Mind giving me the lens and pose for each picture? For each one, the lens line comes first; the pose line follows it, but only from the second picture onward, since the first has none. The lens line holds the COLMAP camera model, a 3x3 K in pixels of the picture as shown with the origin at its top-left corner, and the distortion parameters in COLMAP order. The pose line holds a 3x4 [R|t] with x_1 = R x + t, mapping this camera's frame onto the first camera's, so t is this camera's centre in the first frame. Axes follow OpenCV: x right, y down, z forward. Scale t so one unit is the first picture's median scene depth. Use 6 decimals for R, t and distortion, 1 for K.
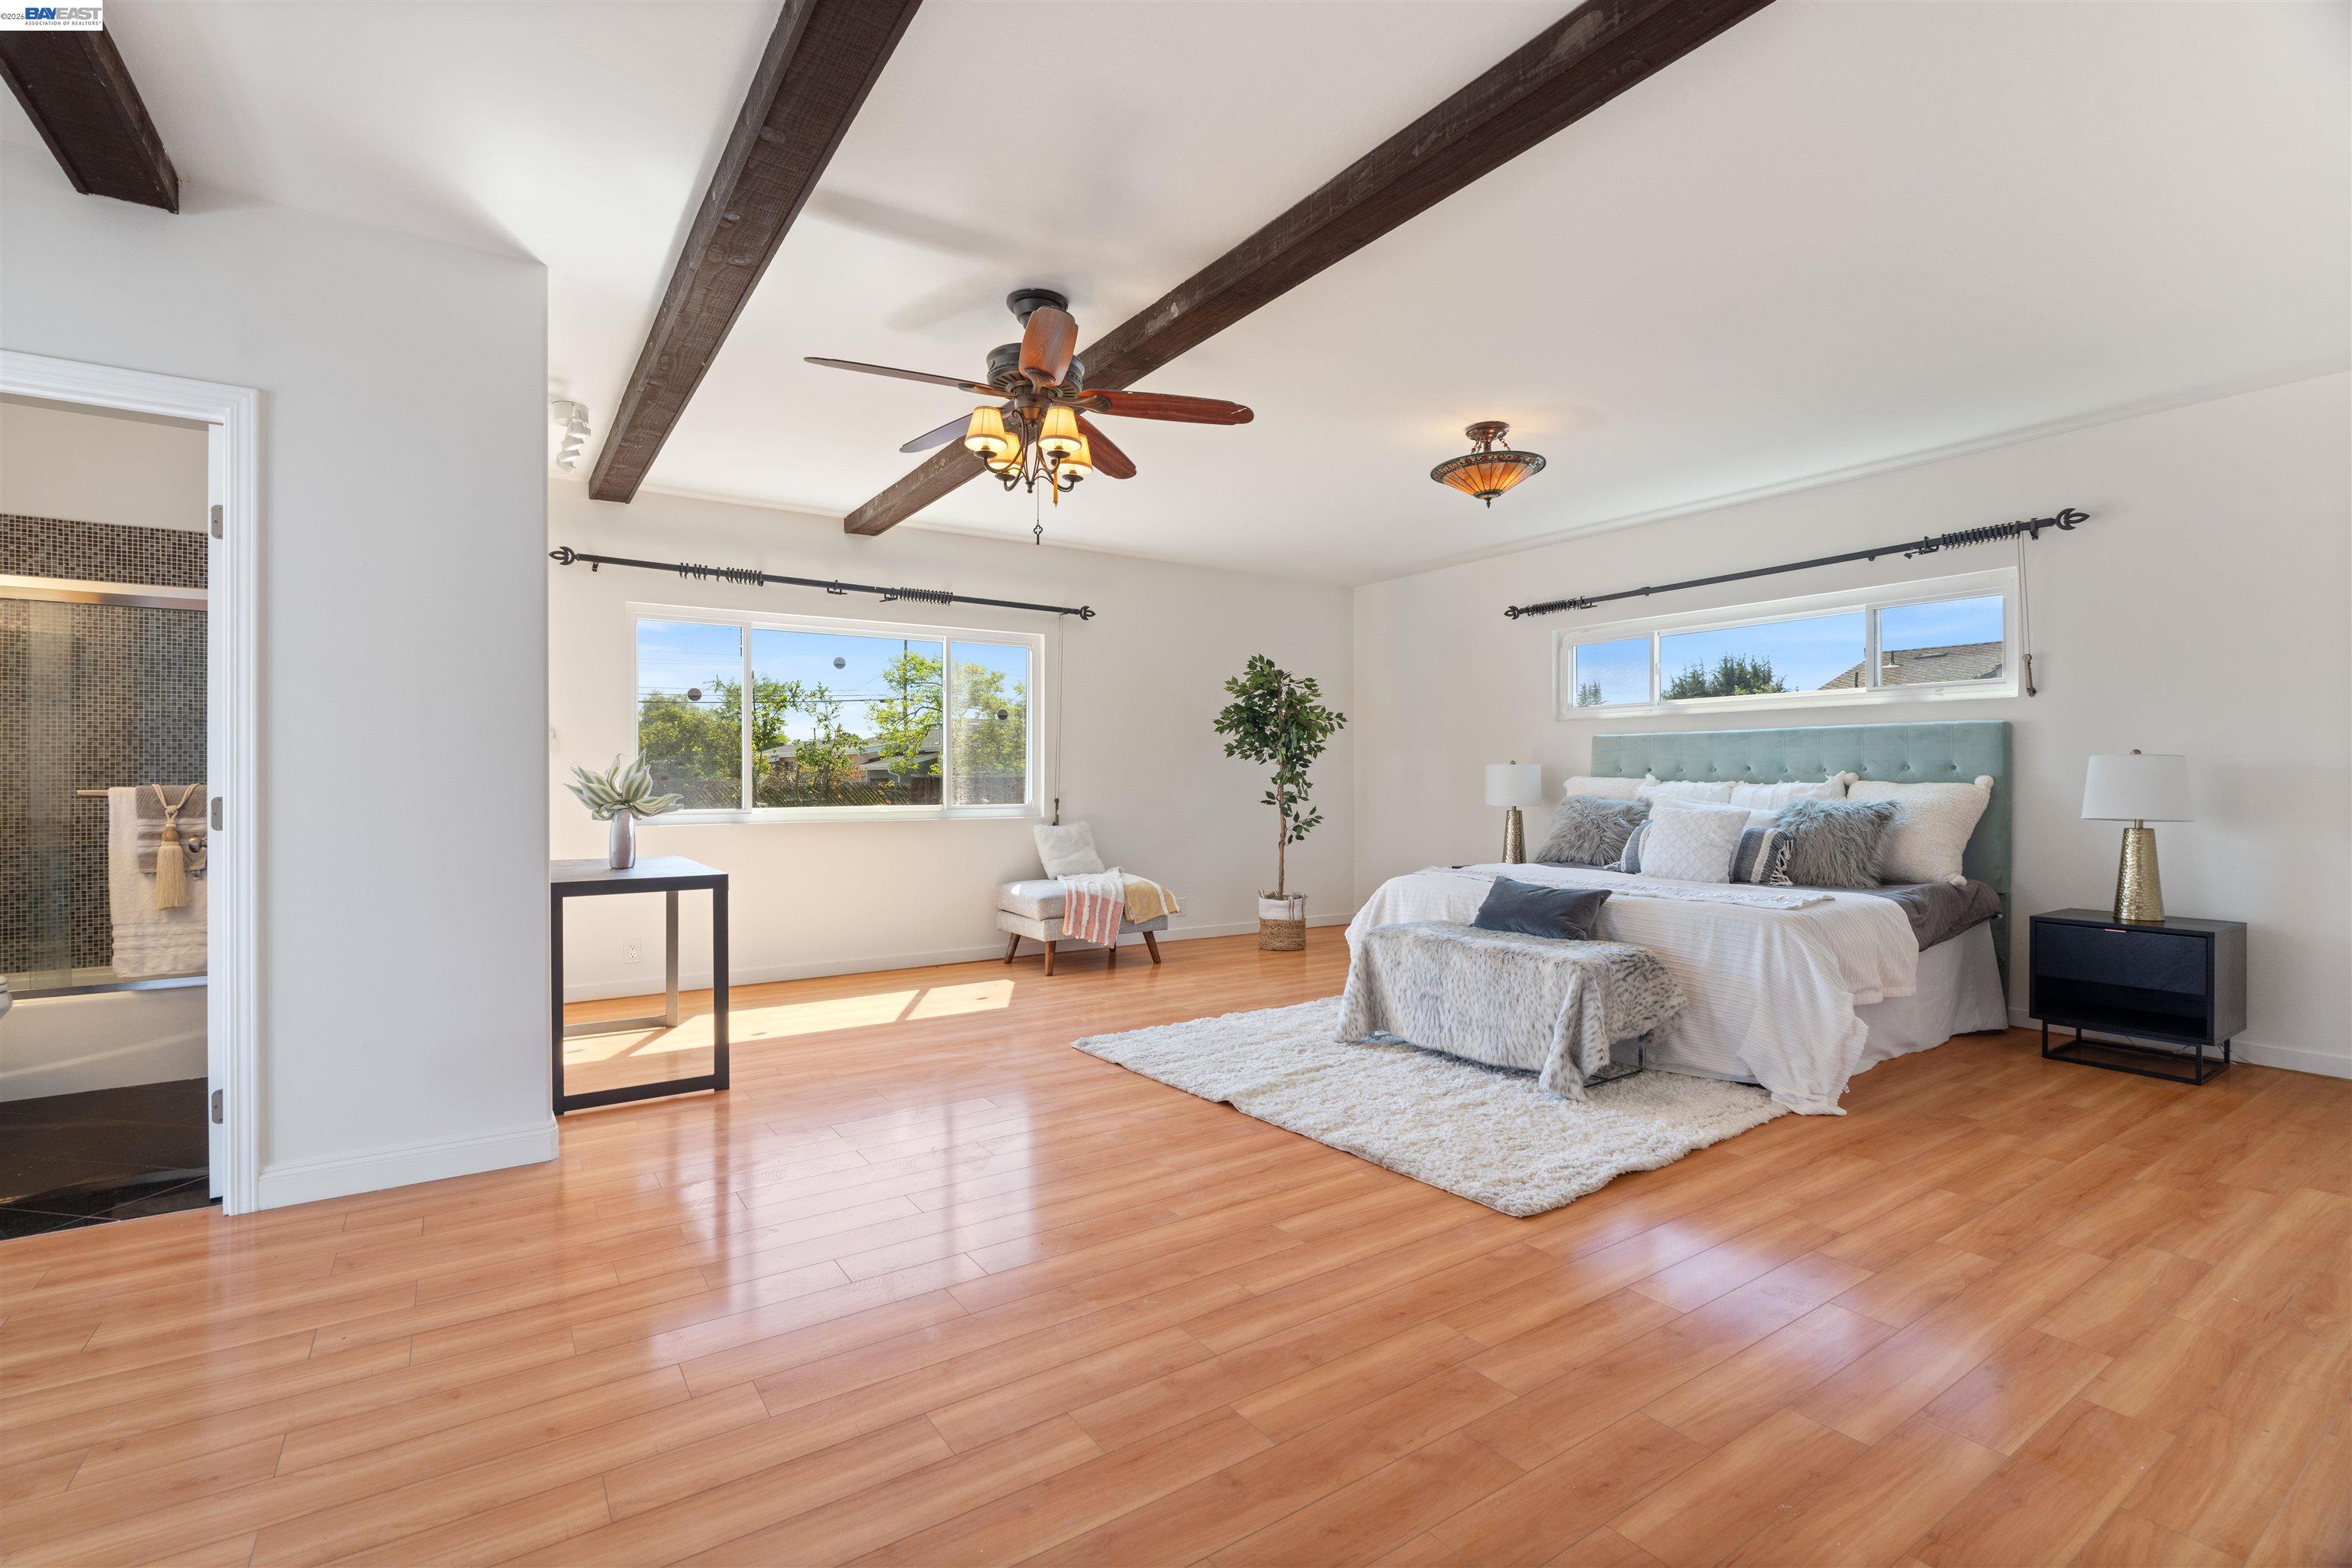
lens RADIAL K [[1061.7, 0, 1185.2], [0, 1061.7, 785.5], [0, 0, 1]] dist [-0.009950, 0.003093]
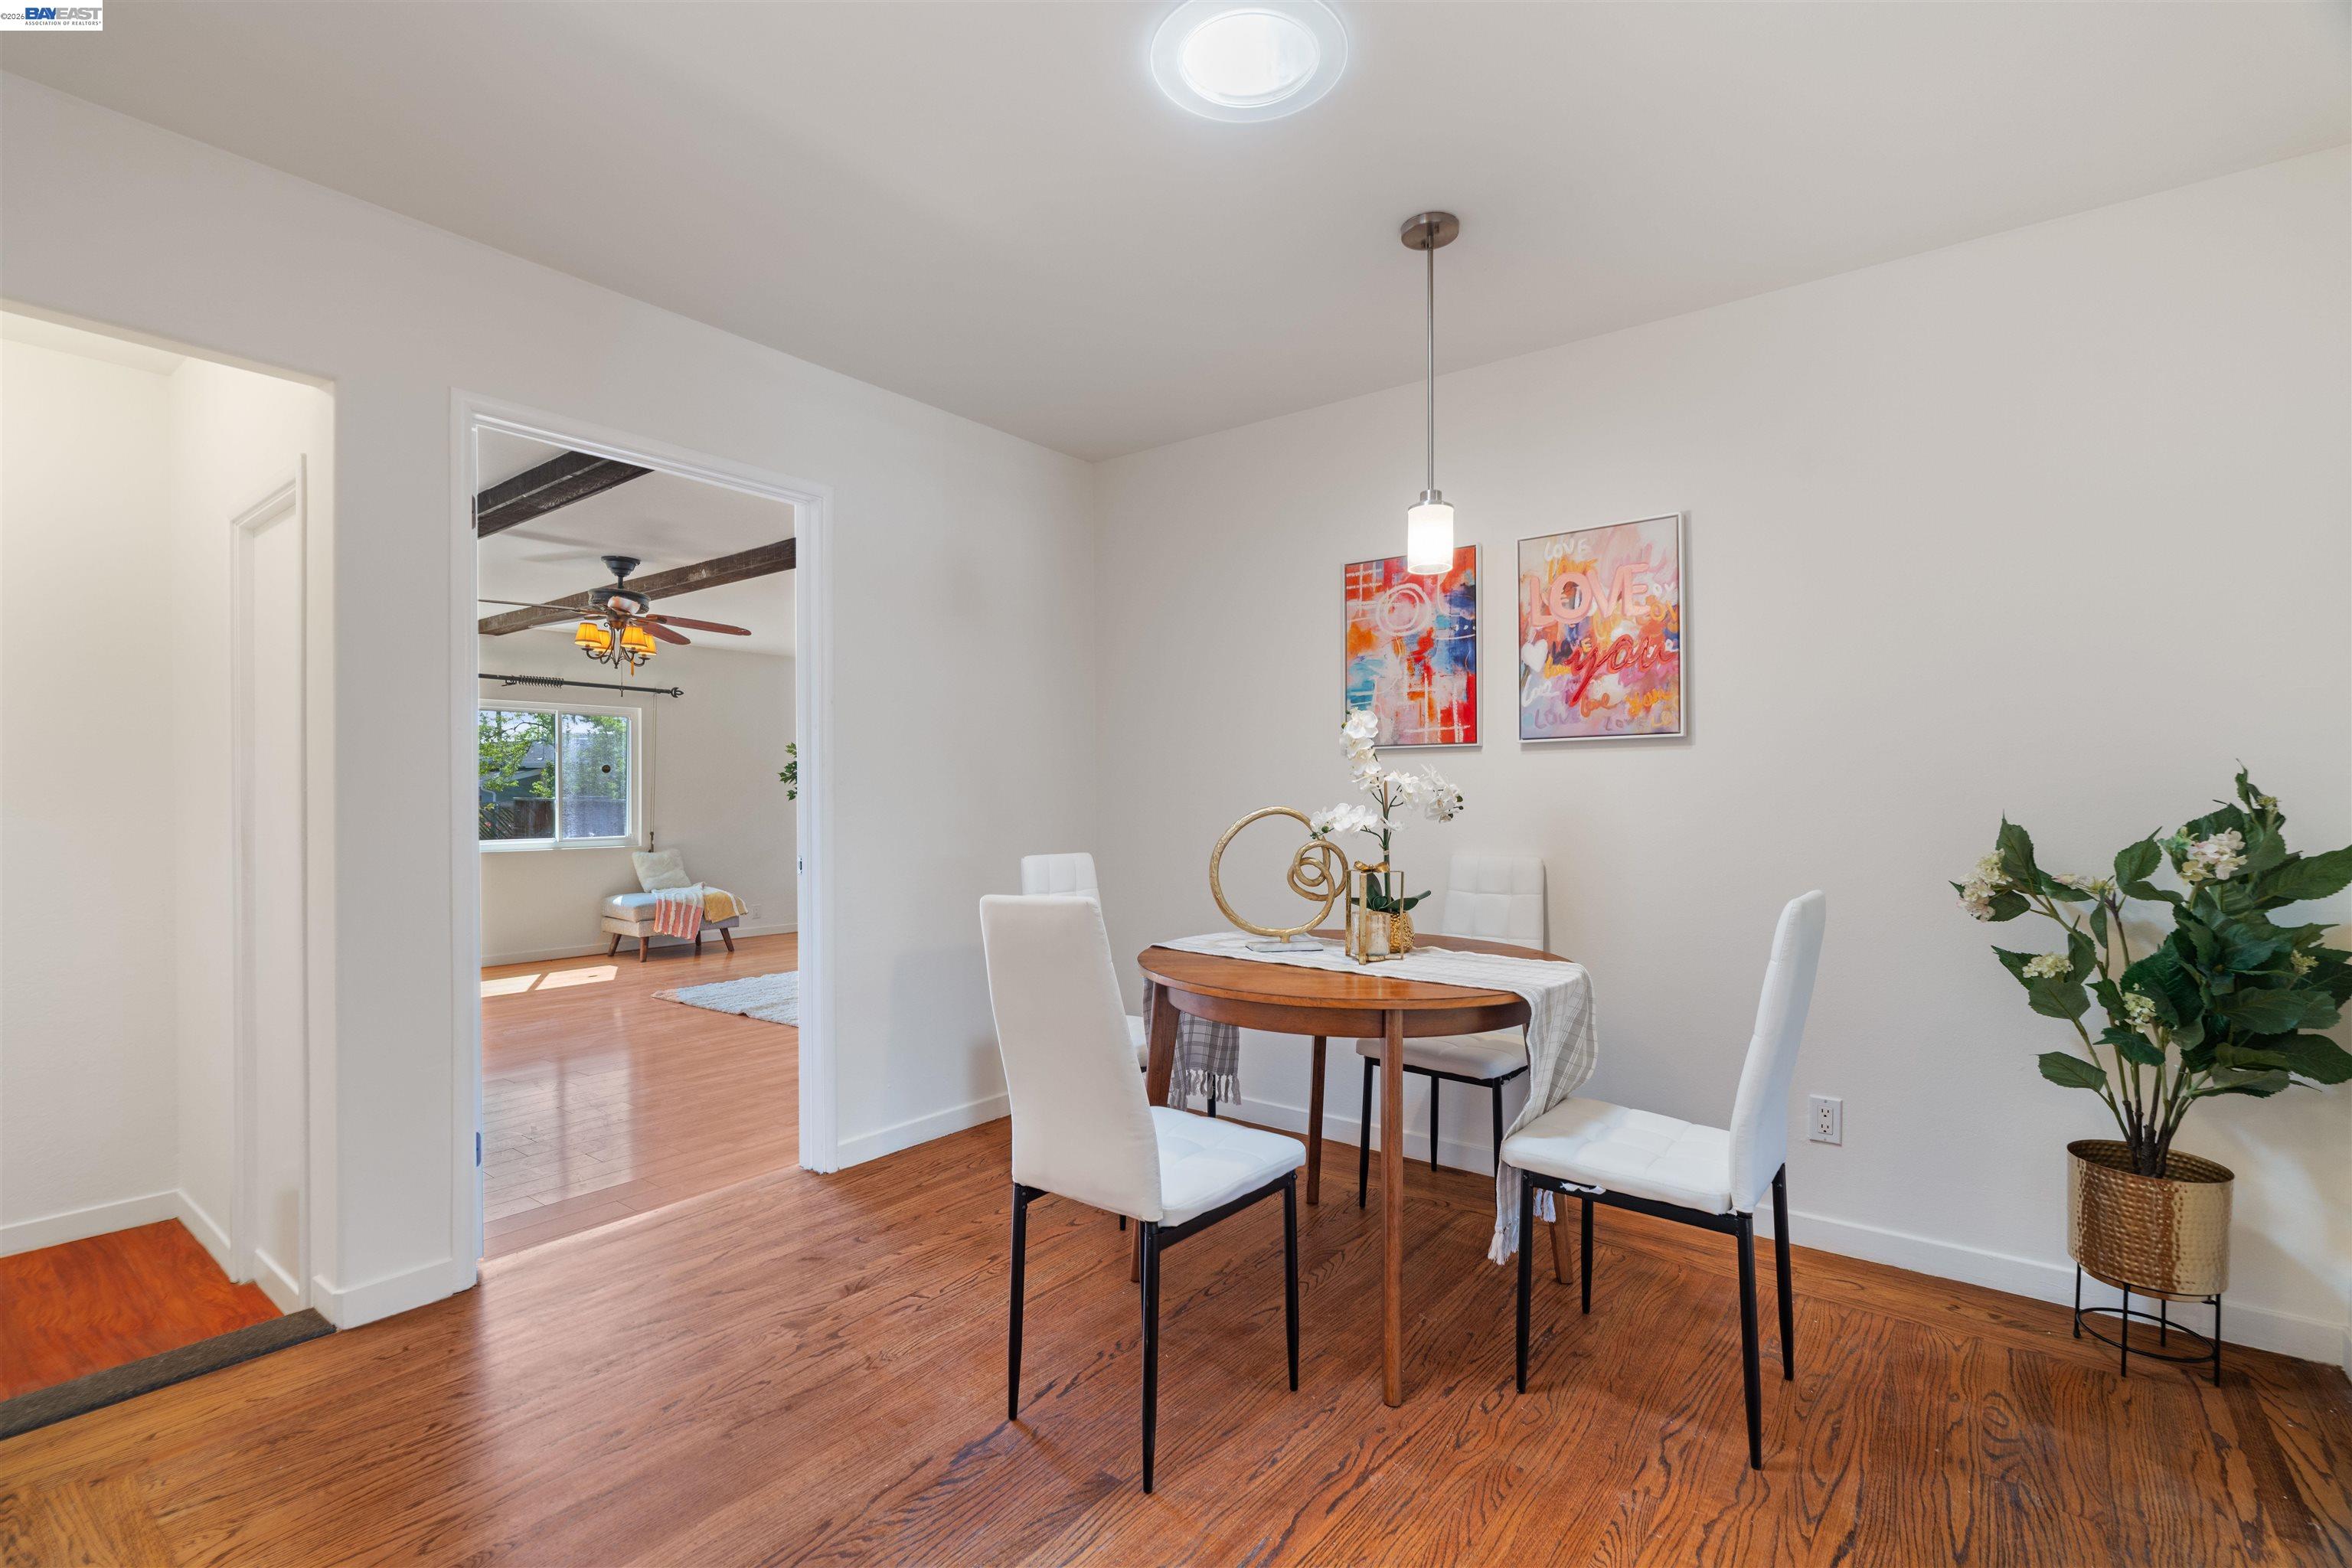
lens RADIAL K [[1061.7, 0, 1172.7], [0, 1061.7, 799.8], [0, 0, 1]] dist [-0.009950, 0.003093]
pose [[0.951915, -0.001571, 0.306357, 0.118512], [0.000838, 0.999996, 0.002524, -0.038799], [-0.306360, -0.002146, 0.951913, -0.585616]]
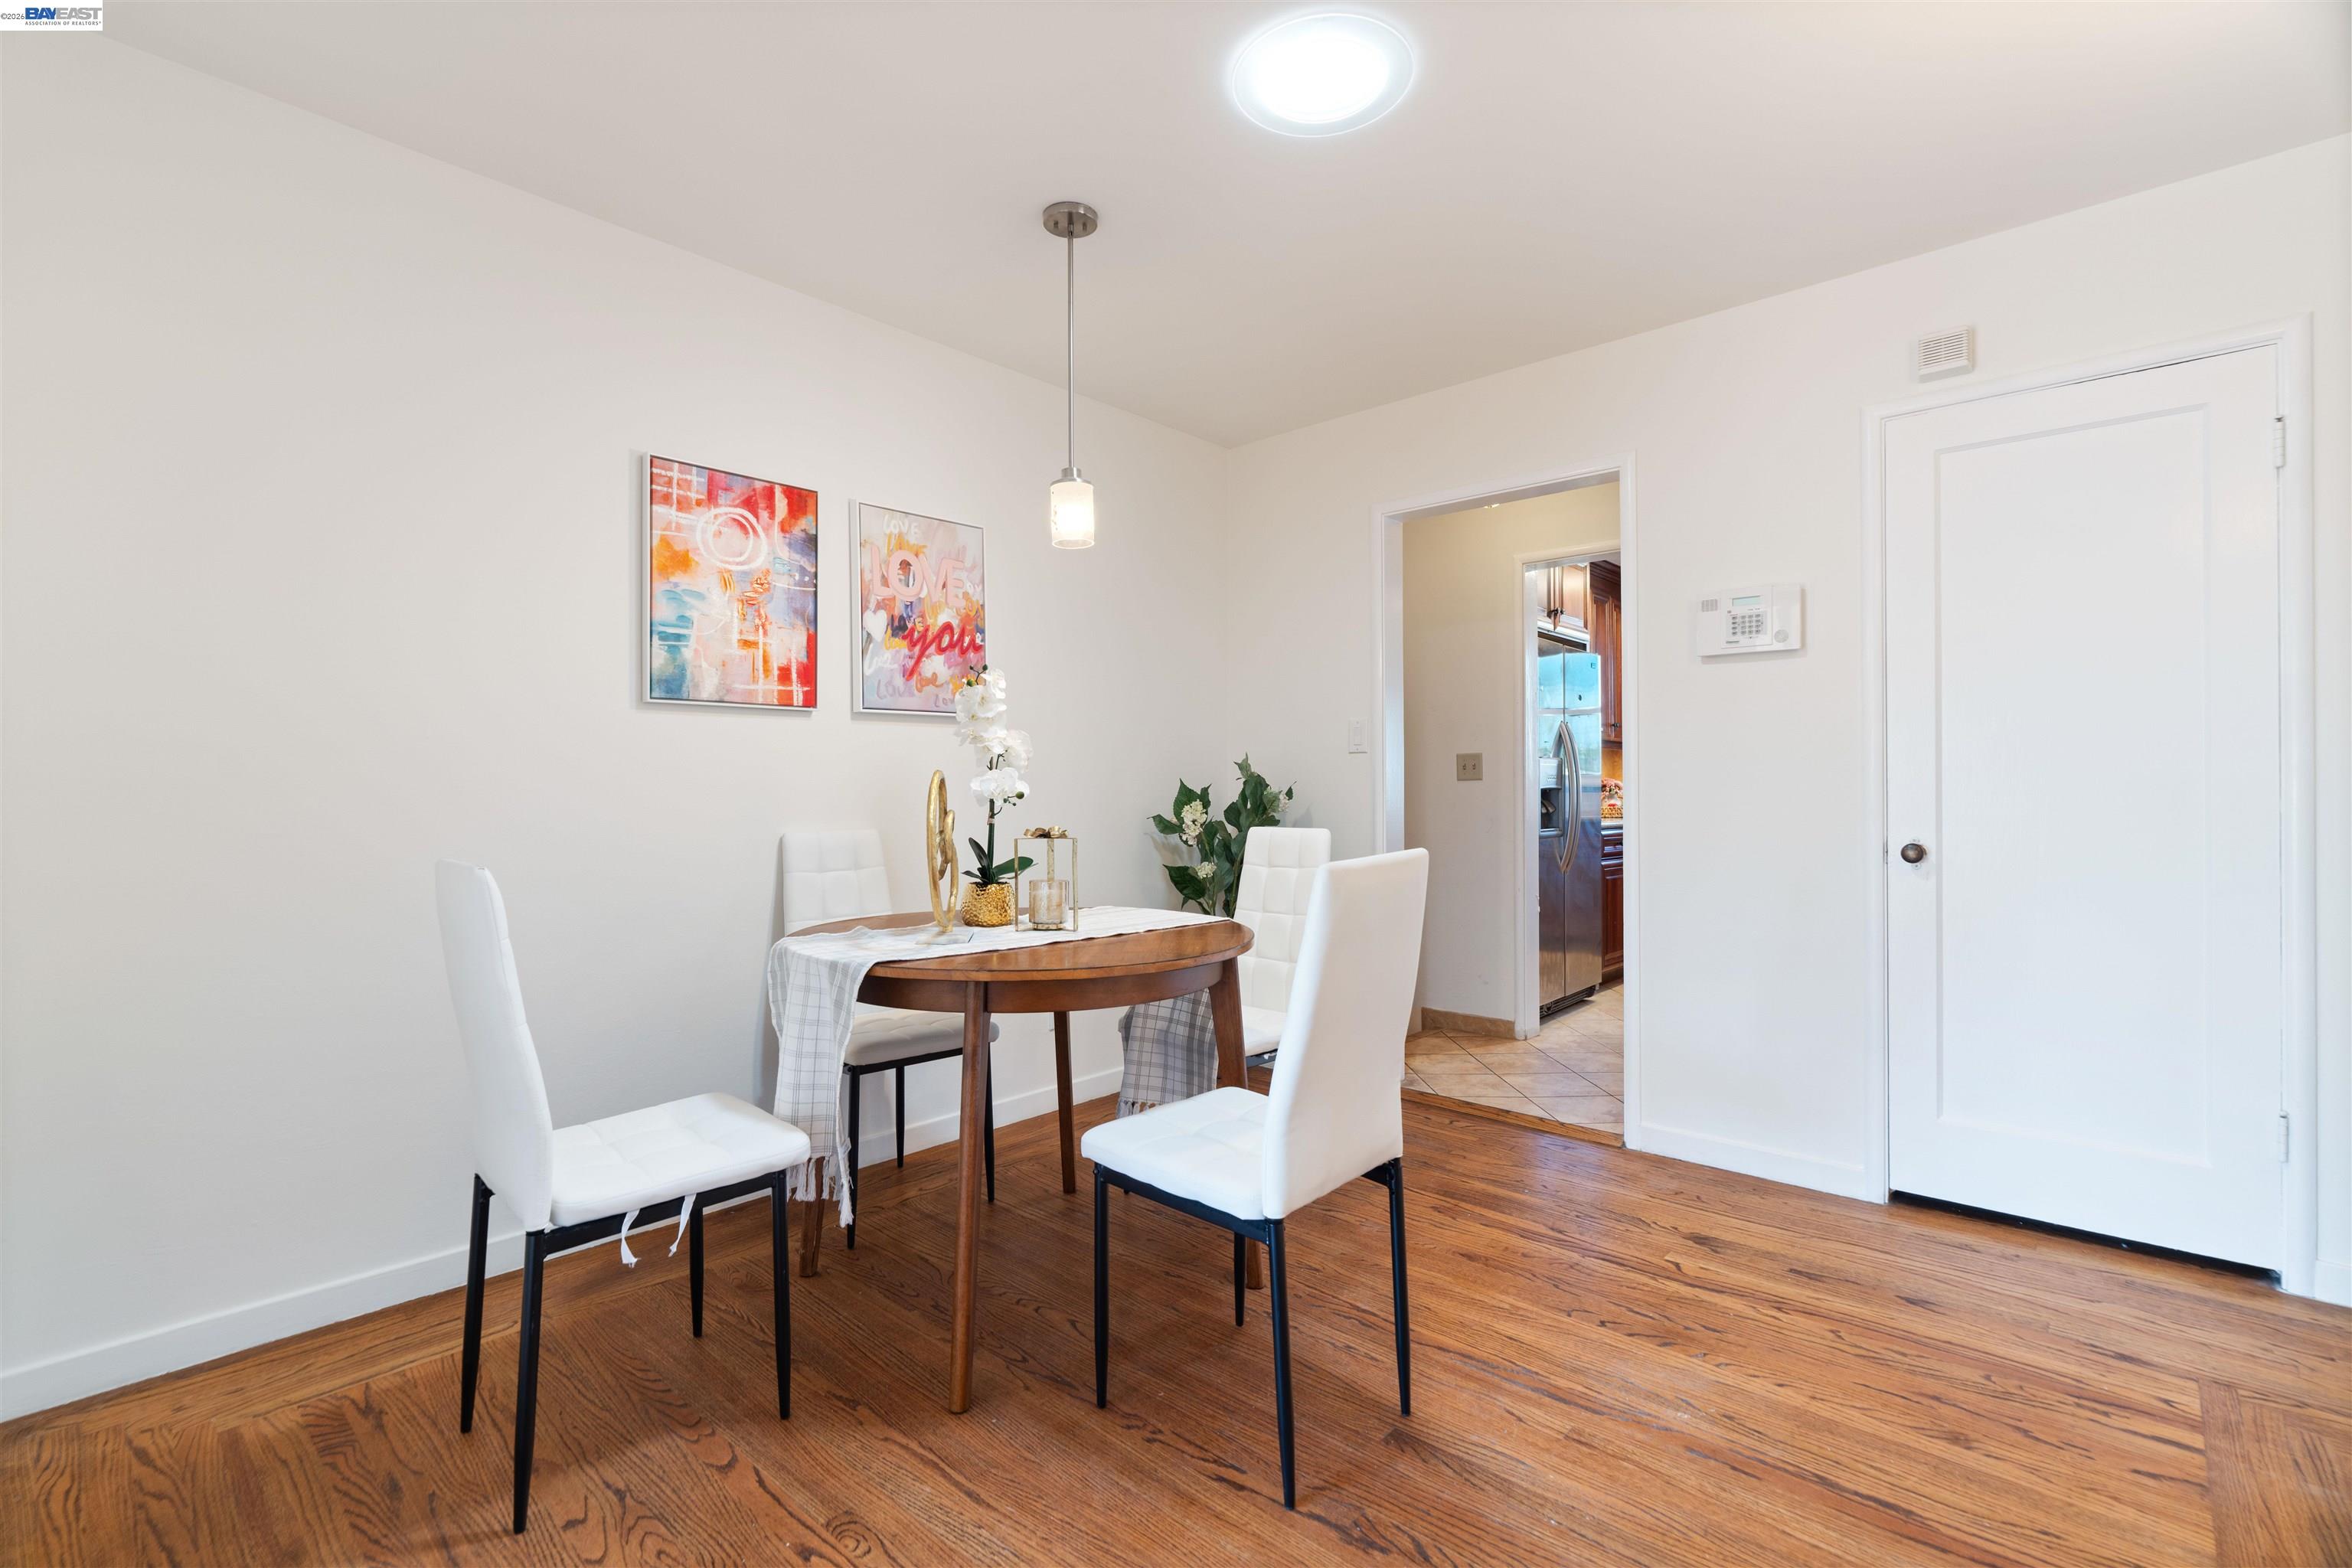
lens RADIAL K [[1061.7, 0, 1166.1], [0, 1061.7, 782.5], [0, 0, 1]] dist [-0.009950, 0.003093]
pose [[-0.226592, 0.008557, 0.973952, -0.103649], [0.006120, 0.999954, -0.007362, -0.025888], [-0.973970, 0.004293, -0.226634, -0.125601]]
